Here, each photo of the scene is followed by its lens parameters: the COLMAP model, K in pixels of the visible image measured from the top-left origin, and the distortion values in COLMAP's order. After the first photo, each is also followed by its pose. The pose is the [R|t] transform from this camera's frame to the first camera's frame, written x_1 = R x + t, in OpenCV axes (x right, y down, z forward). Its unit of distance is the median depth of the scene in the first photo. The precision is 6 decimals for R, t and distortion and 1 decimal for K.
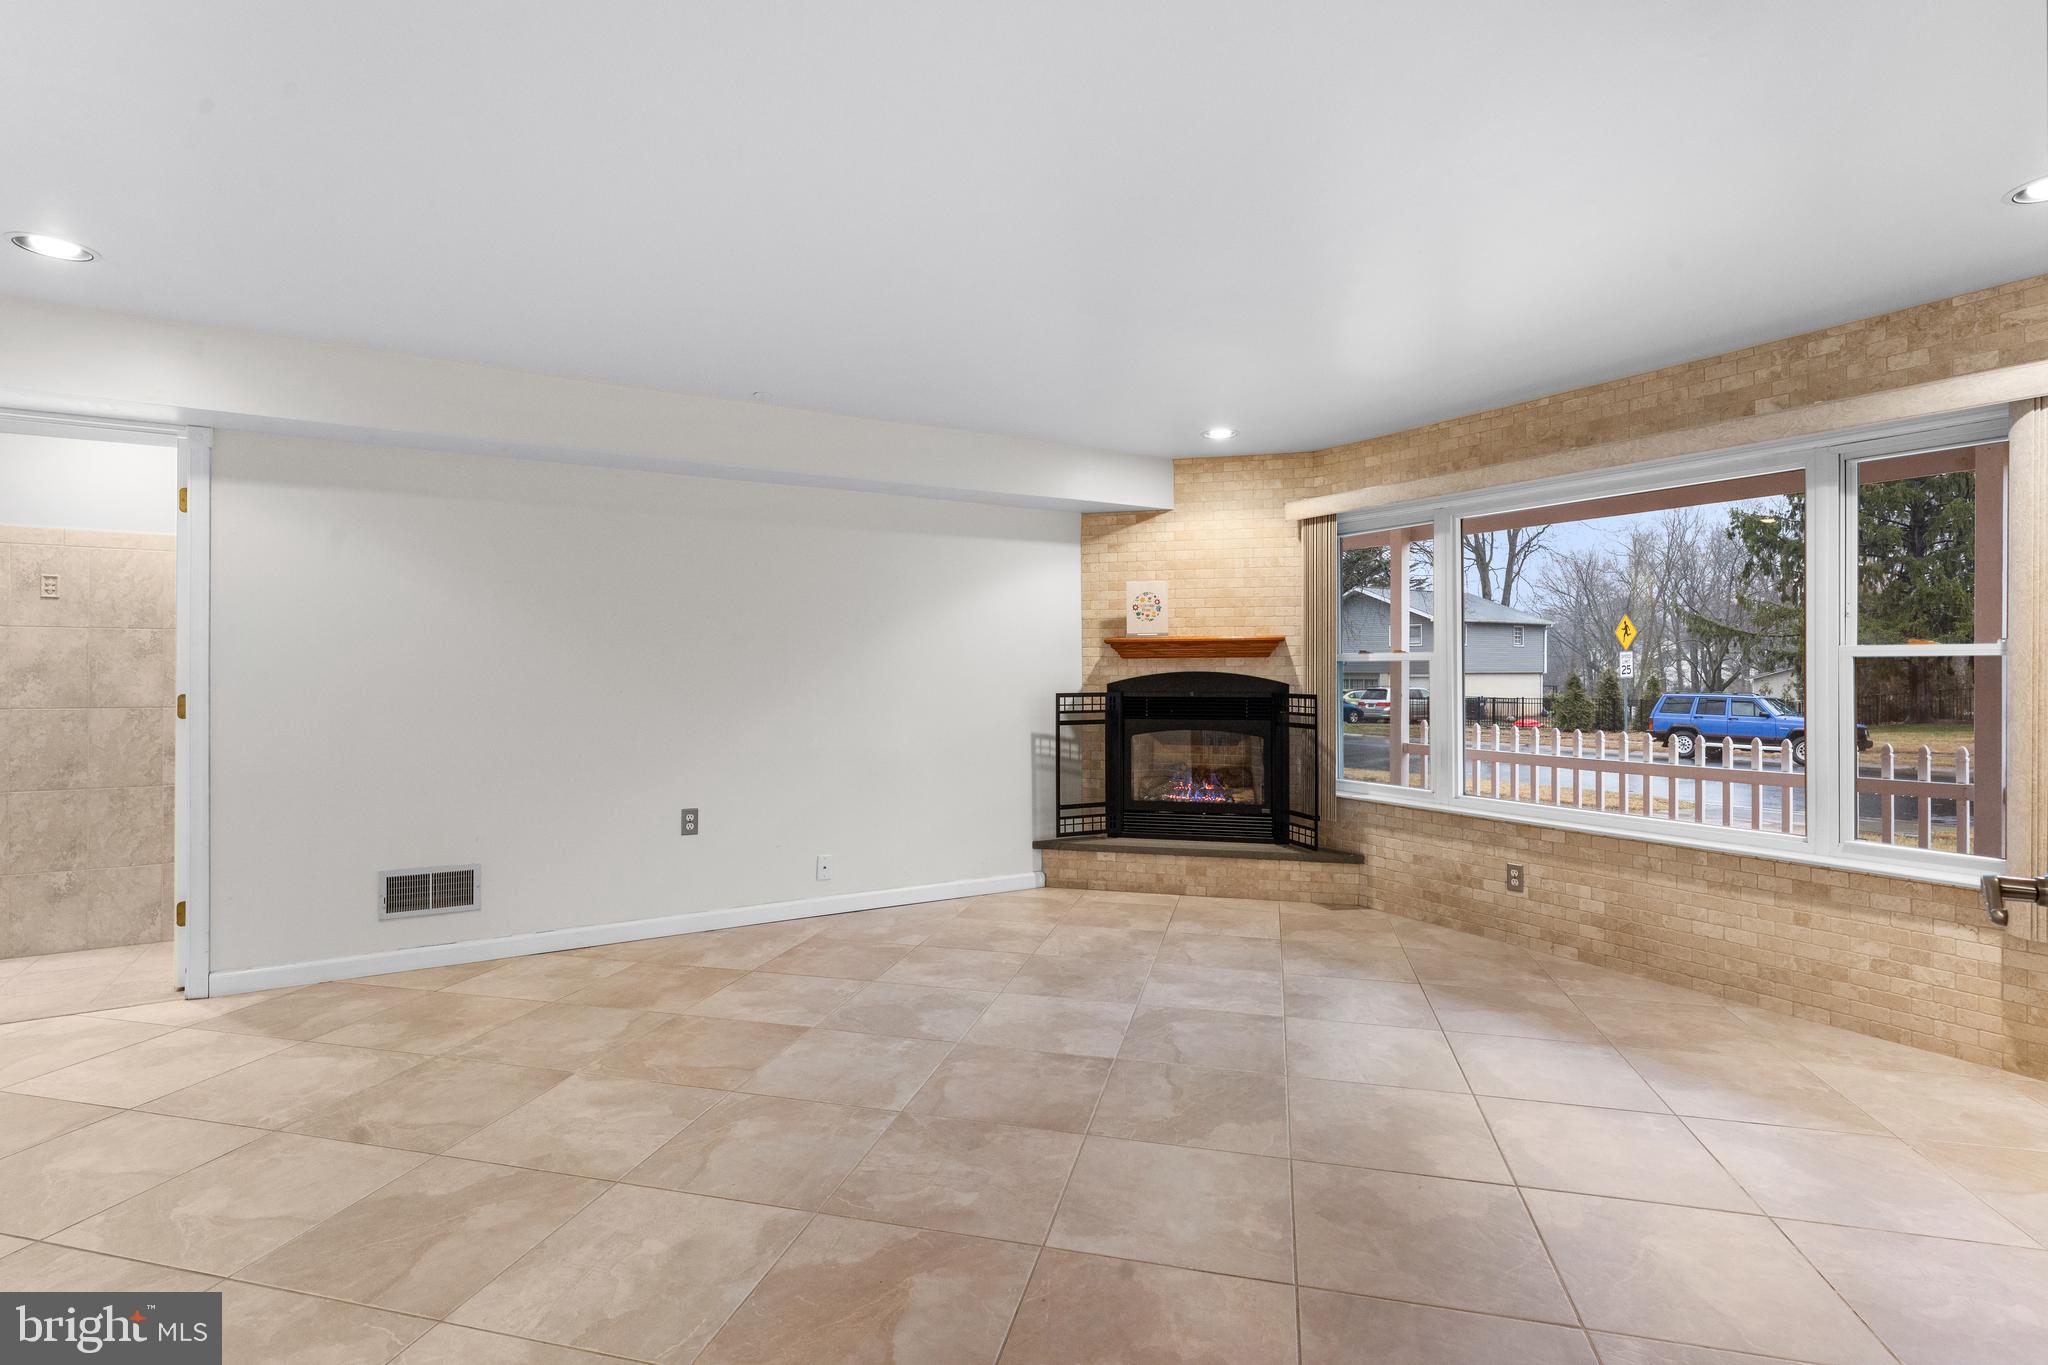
lens RADIAL K [[994.8, 0, 1023.9], [0, 994.8, 668.6], [0, 0, 1]] dist [0.003105, -0.000089]
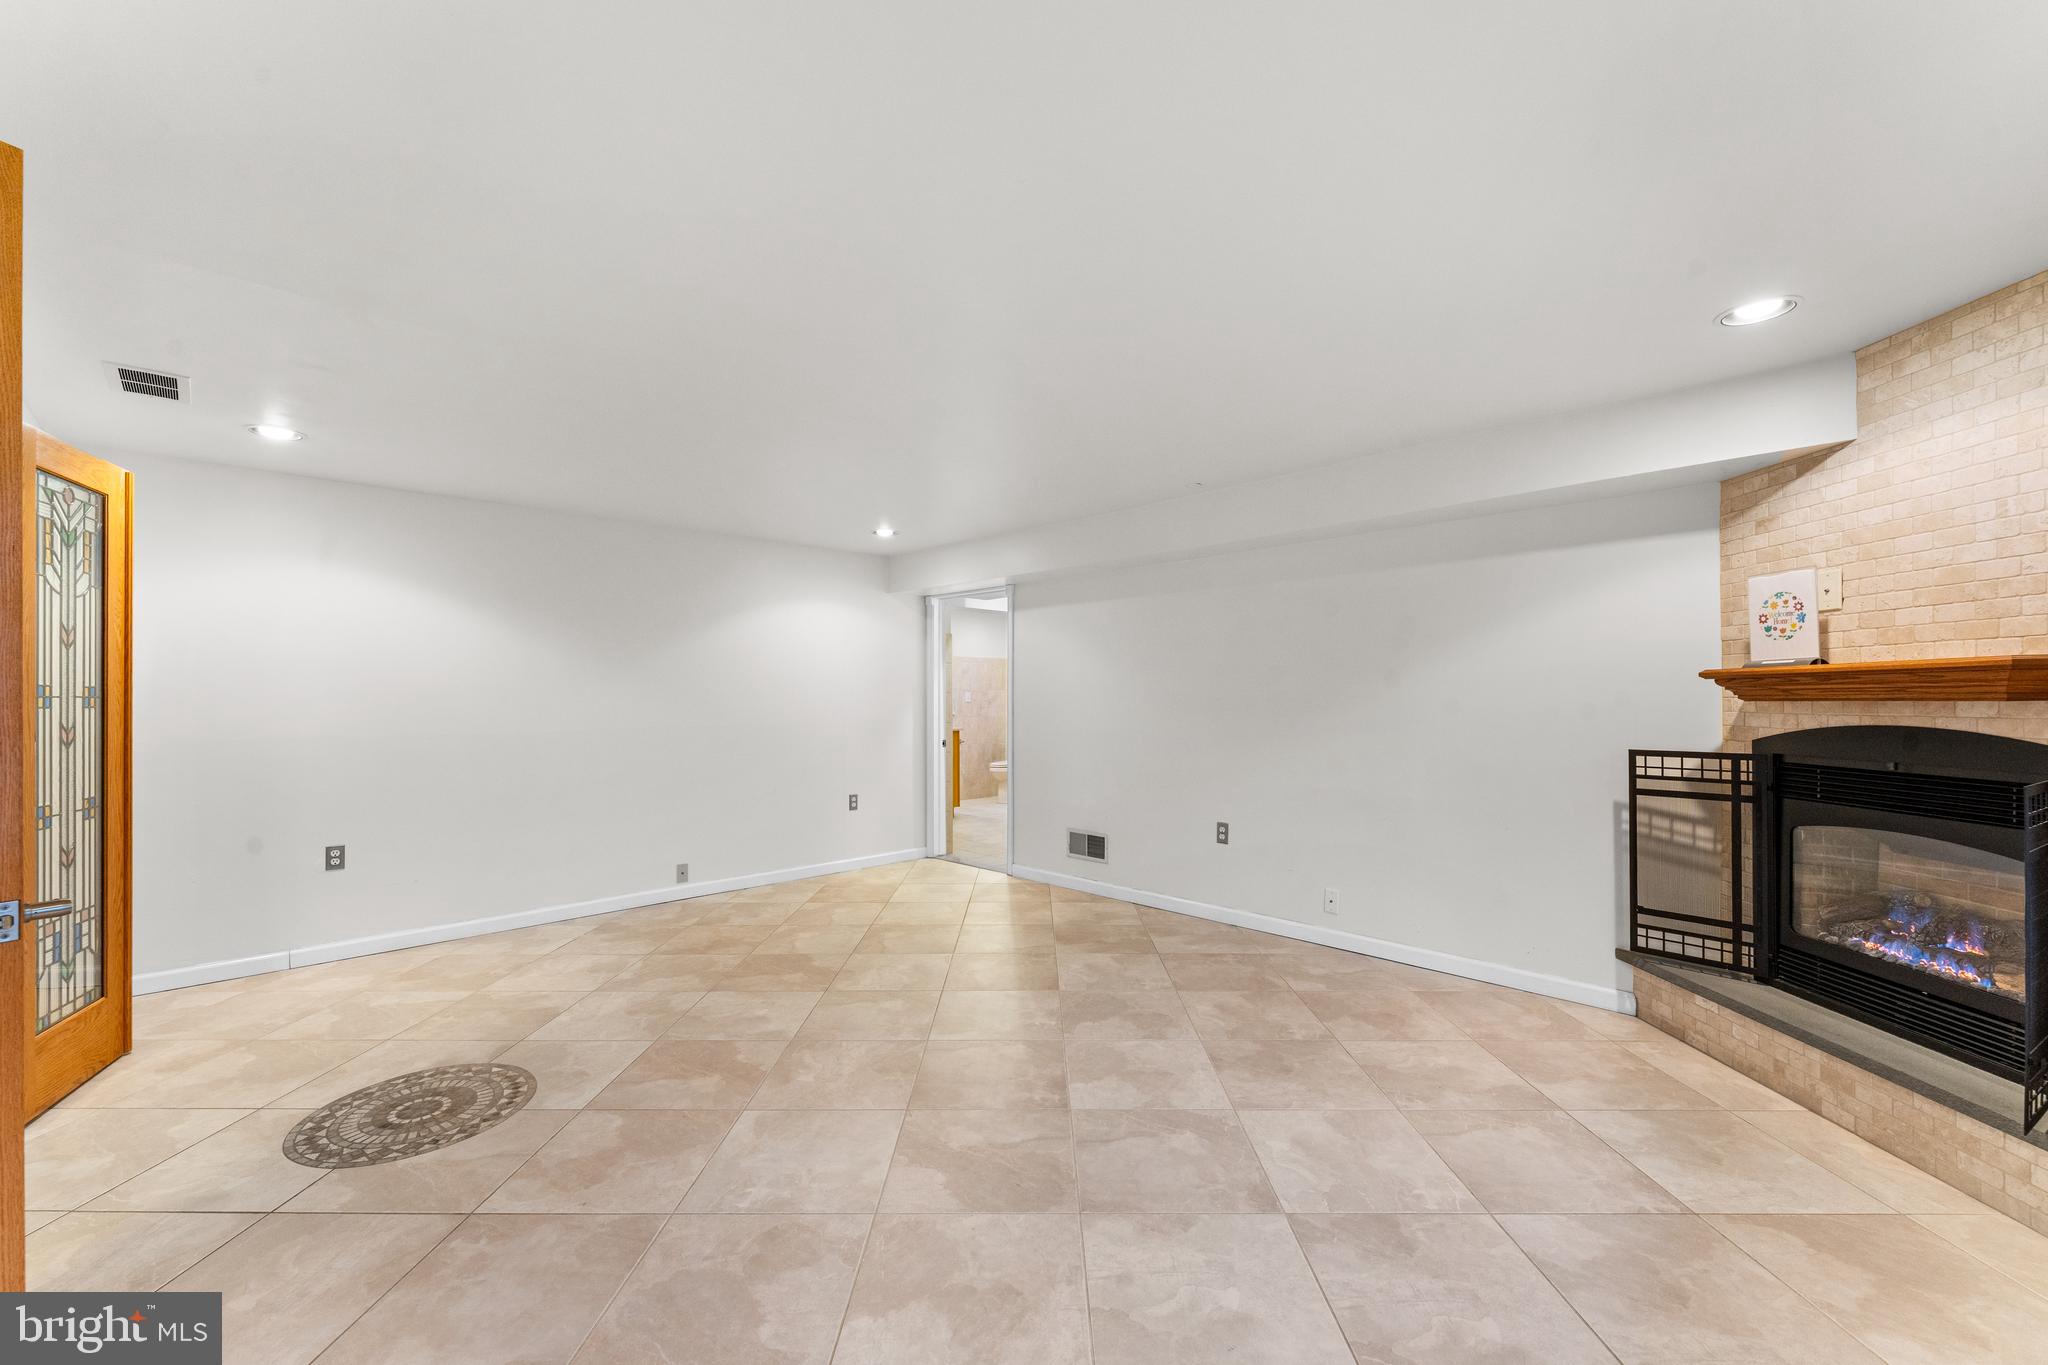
lens RADIAL K [[823.8, 0, 1024.5], [0, 823.8, 699.3], [0, 0, 1]] dist [0.002362, -0.001096]
pose [[0.226453, 0.002139, -0.974020, 0.511873], [0.004665, 0.999984, 0.003280, -0.015362], [0.974011, -0.005287, 0.226439, 0.439095]]
